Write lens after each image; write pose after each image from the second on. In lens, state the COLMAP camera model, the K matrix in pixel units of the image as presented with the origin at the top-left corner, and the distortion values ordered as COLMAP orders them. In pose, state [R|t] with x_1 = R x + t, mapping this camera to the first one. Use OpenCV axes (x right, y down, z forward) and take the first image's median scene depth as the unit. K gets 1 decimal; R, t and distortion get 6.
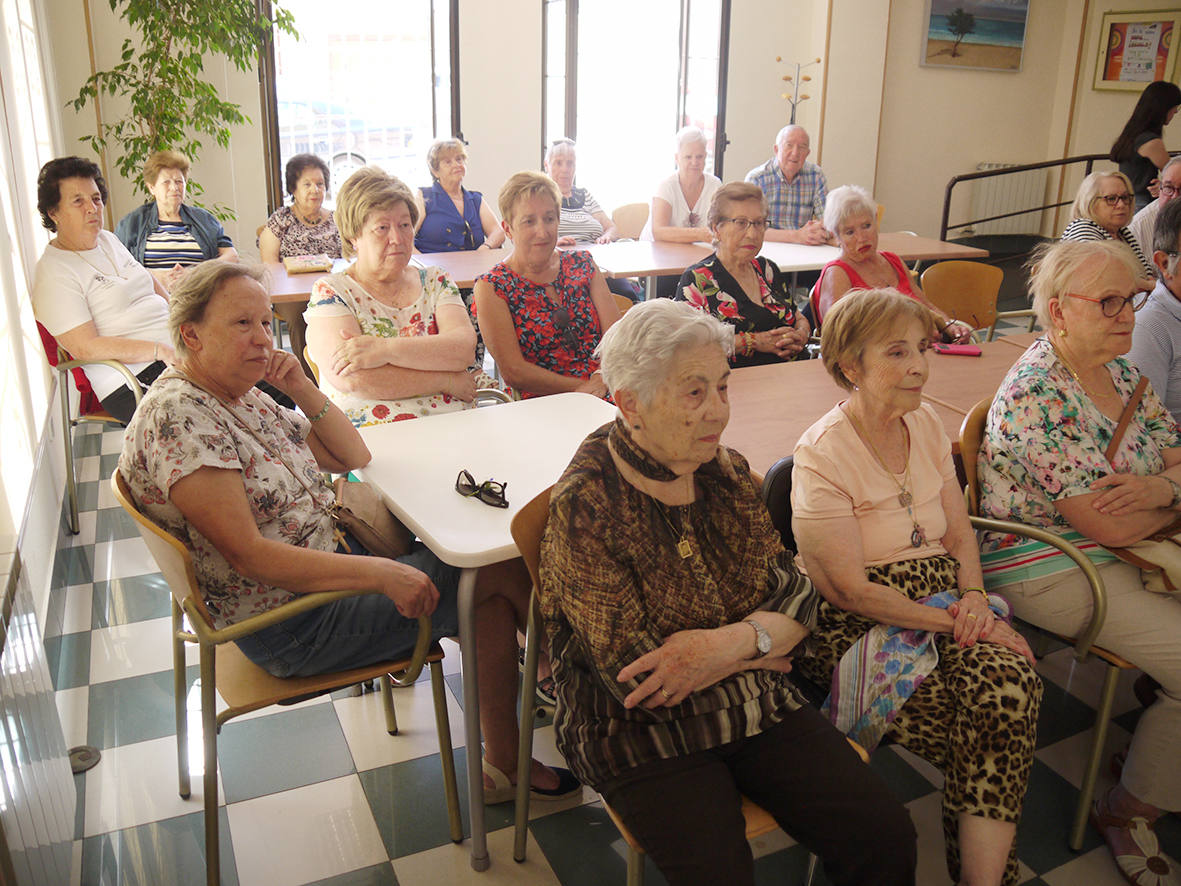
lens RADIAL K [[987.1, 0, 590.5], [0, 987.1, 443.0], [0, 0, 1]] dist [-0.174630, 0.098459]
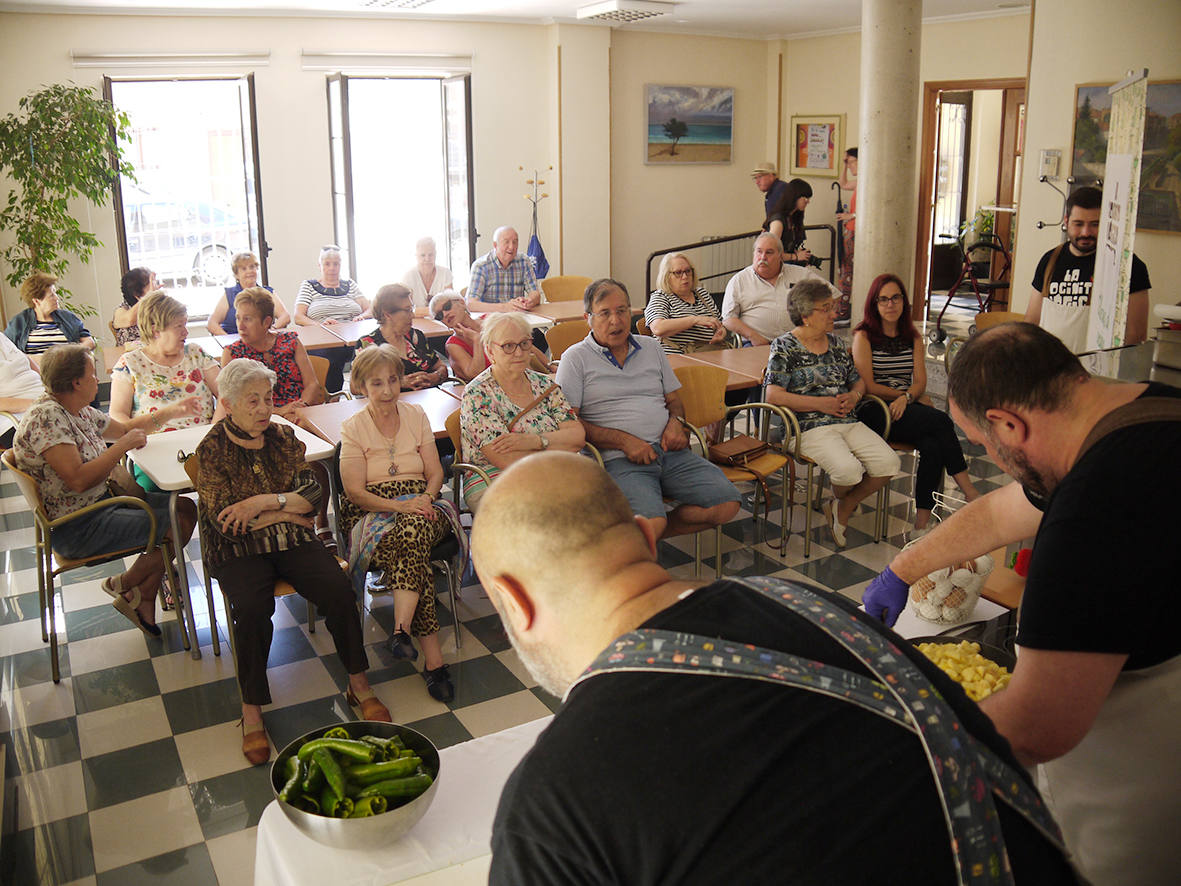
lens RADIAL K [[1041.1, 0, 590.5], [0, 1041.1, 443.0], [0, 0, 1]] dist [-0.258398, 0.185480]
pose [[0.996082, -0.048401, 0.074017, 0.245242], [0.053637, 0.996072, -0.070459, 0.090968], [-0.070316, 0.074153, 0.994765, -0.474475]]
